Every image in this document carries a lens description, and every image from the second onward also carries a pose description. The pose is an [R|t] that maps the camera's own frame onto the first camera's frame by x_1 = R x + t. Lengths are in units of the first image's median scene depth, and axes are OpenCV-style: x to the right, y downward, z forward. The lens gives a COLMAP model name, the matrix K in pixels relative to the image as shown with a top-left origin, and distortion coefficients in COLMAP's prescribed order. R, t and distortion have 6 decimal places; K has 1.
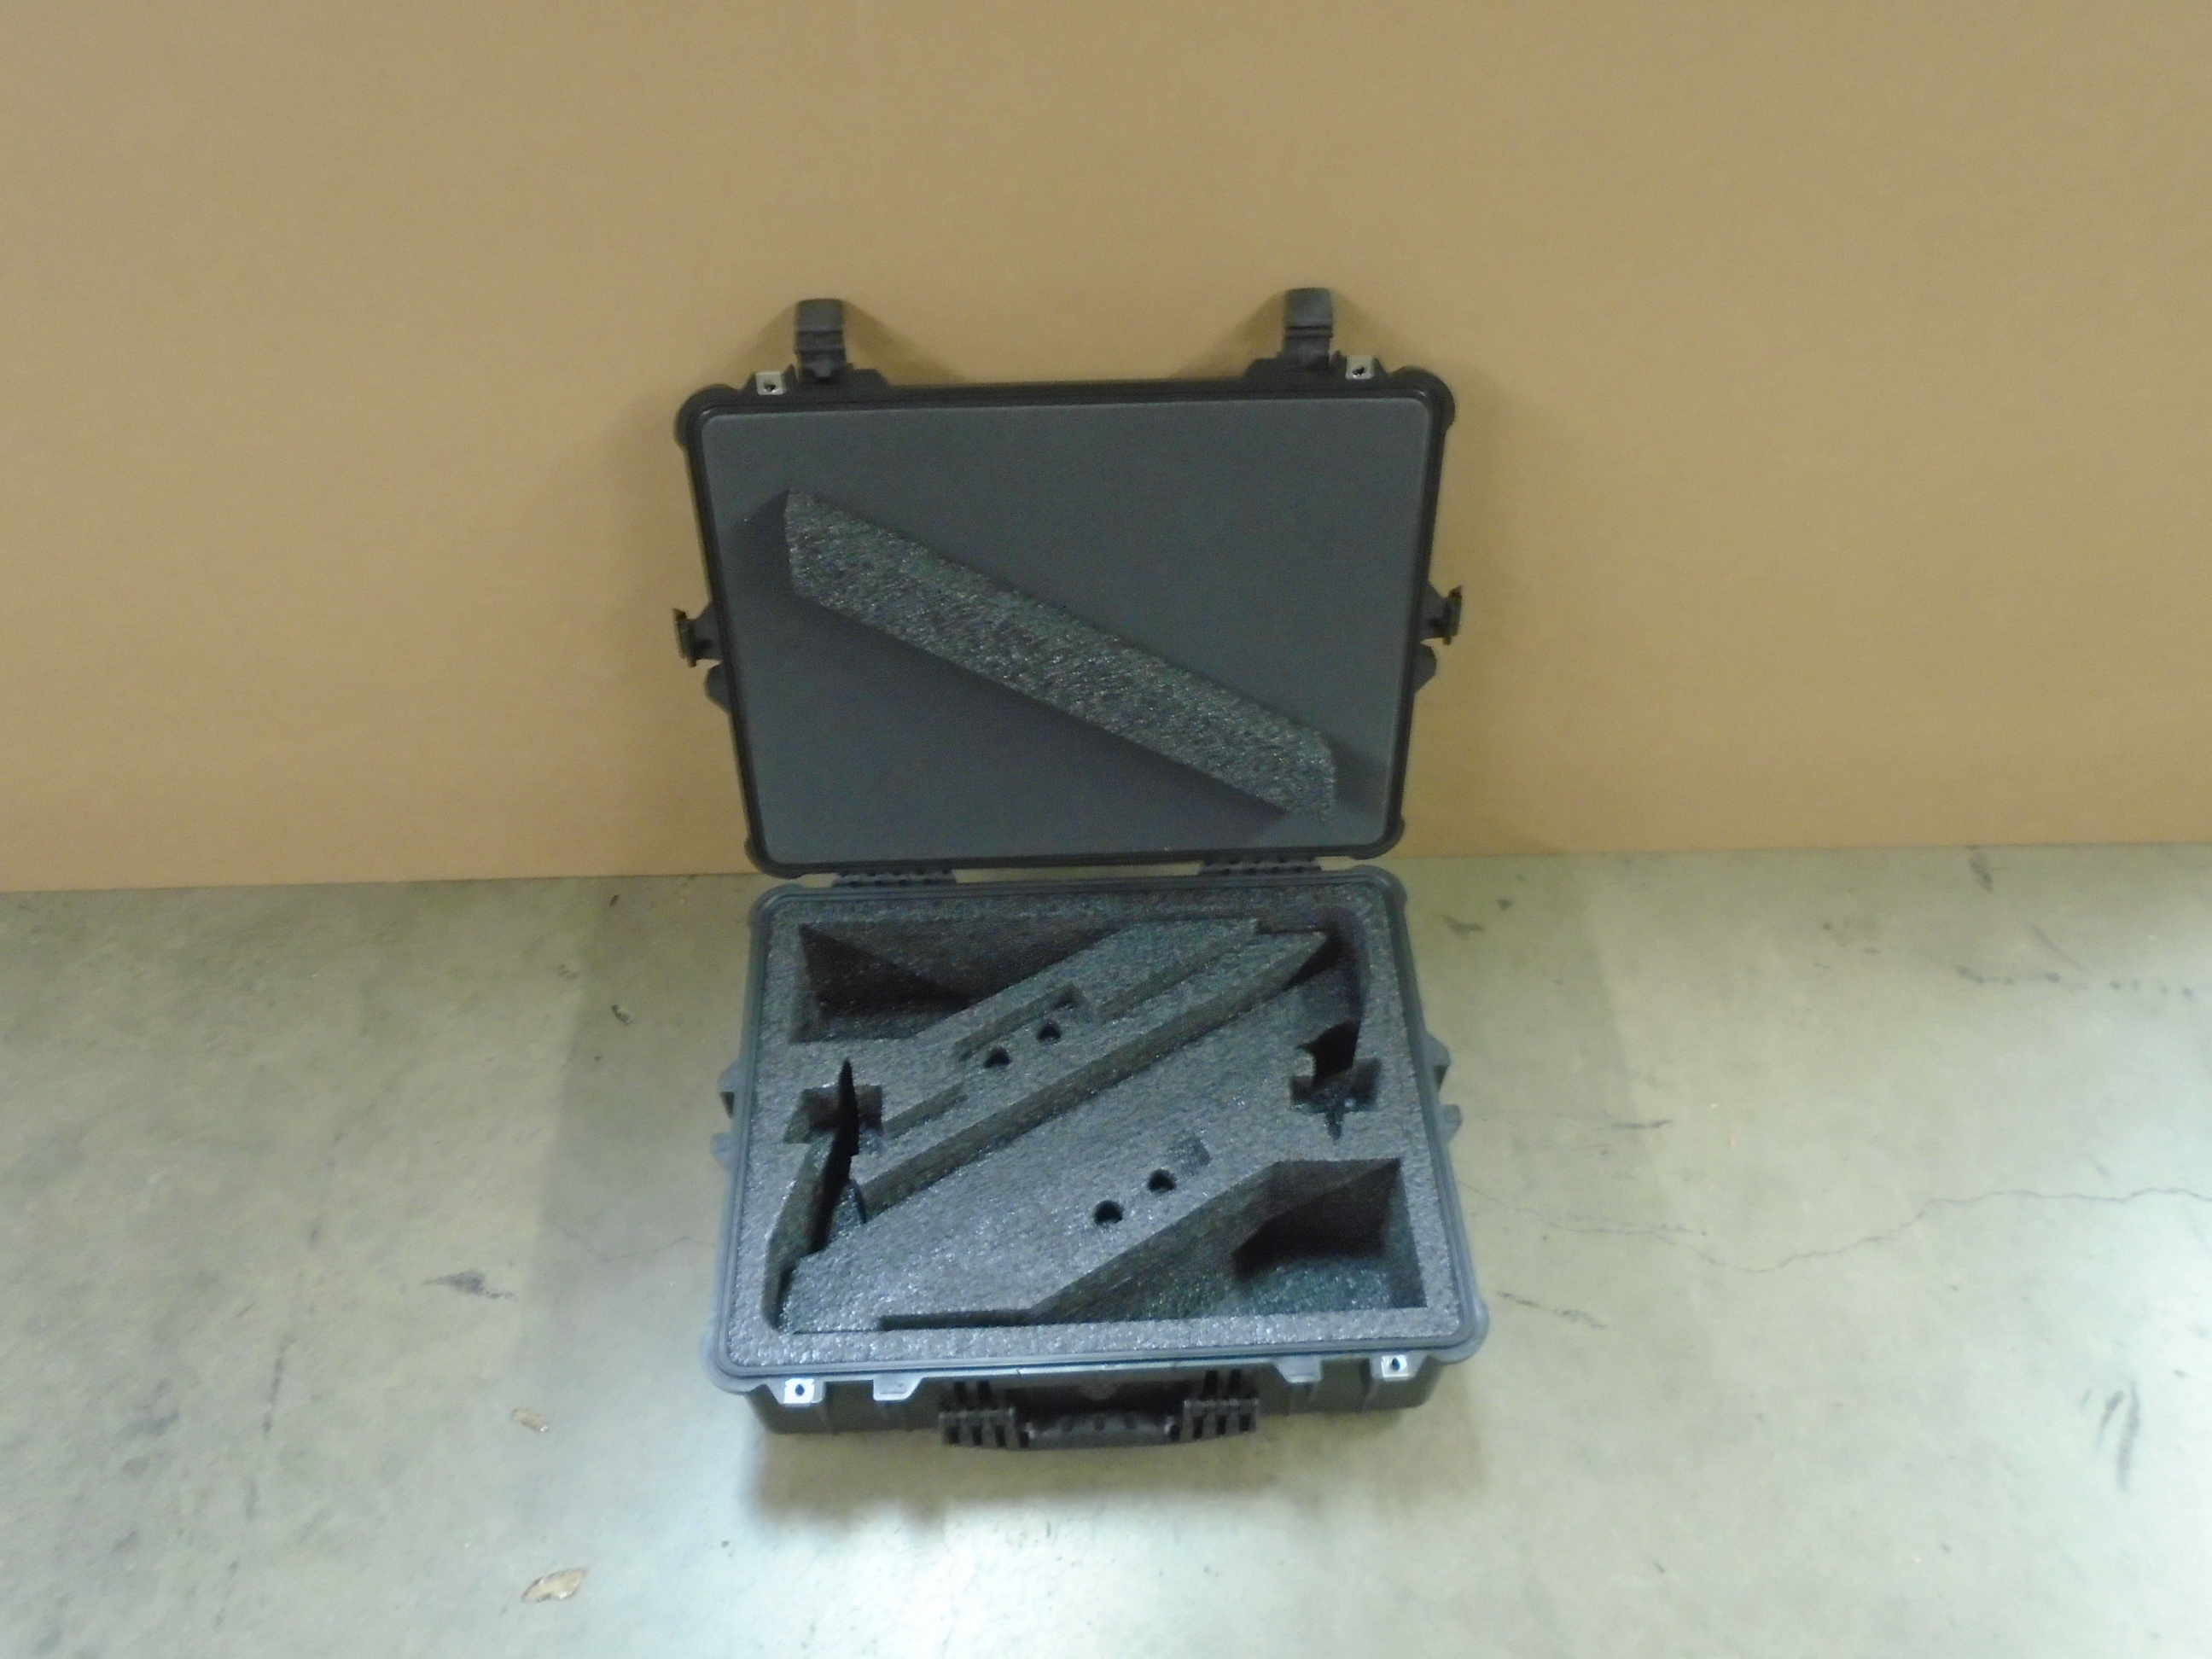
lens RADIAL K [[1709.5, 0, 1093.3], [0, 1709.5, 817.8], [0, 0, 1]] dist [-0.015240, 0.006064]
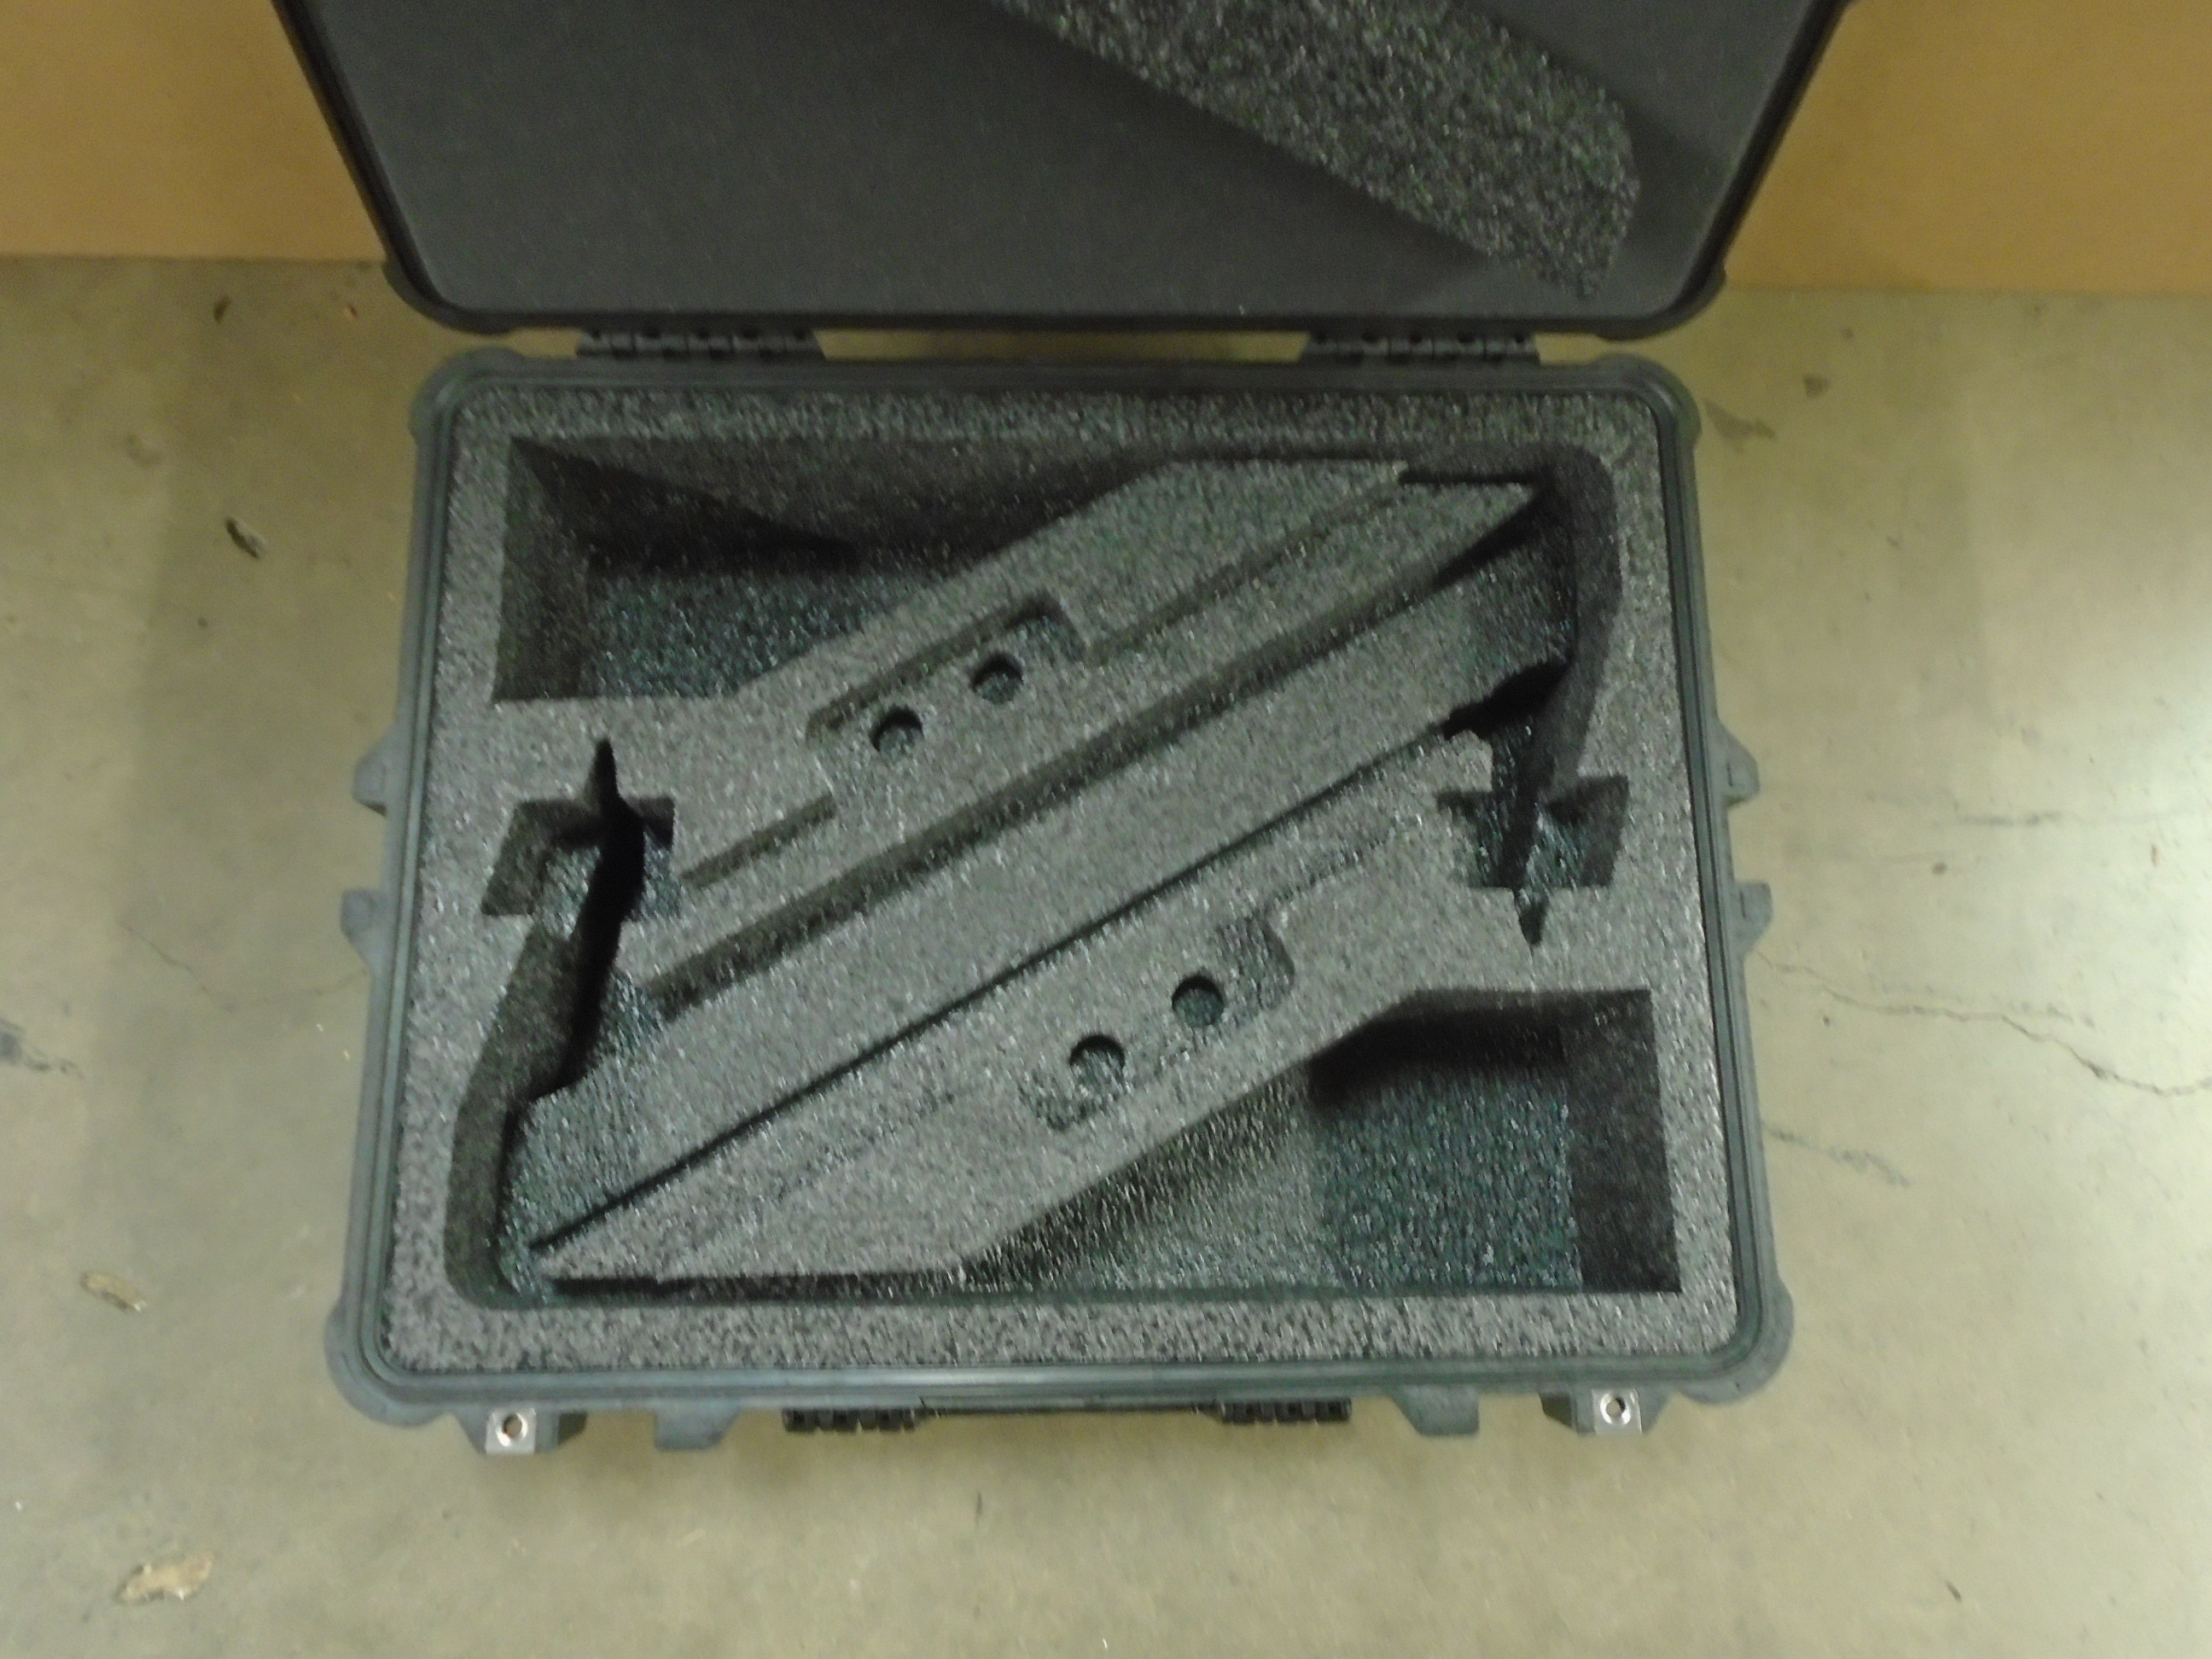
lens RADIAL K [[1709.5, 0, 1091.4], [0, 1709.5, 812.6], [0, 0, 1]] dist [-0.015240, 0.006064]
pose [[0.999031, 0.034588, 0.027225, -0.009993], [-0.043017, 0.898272, 0.437329, -0.070100], [-0.009329, -0.438076, 0.898890, 0.518494]]
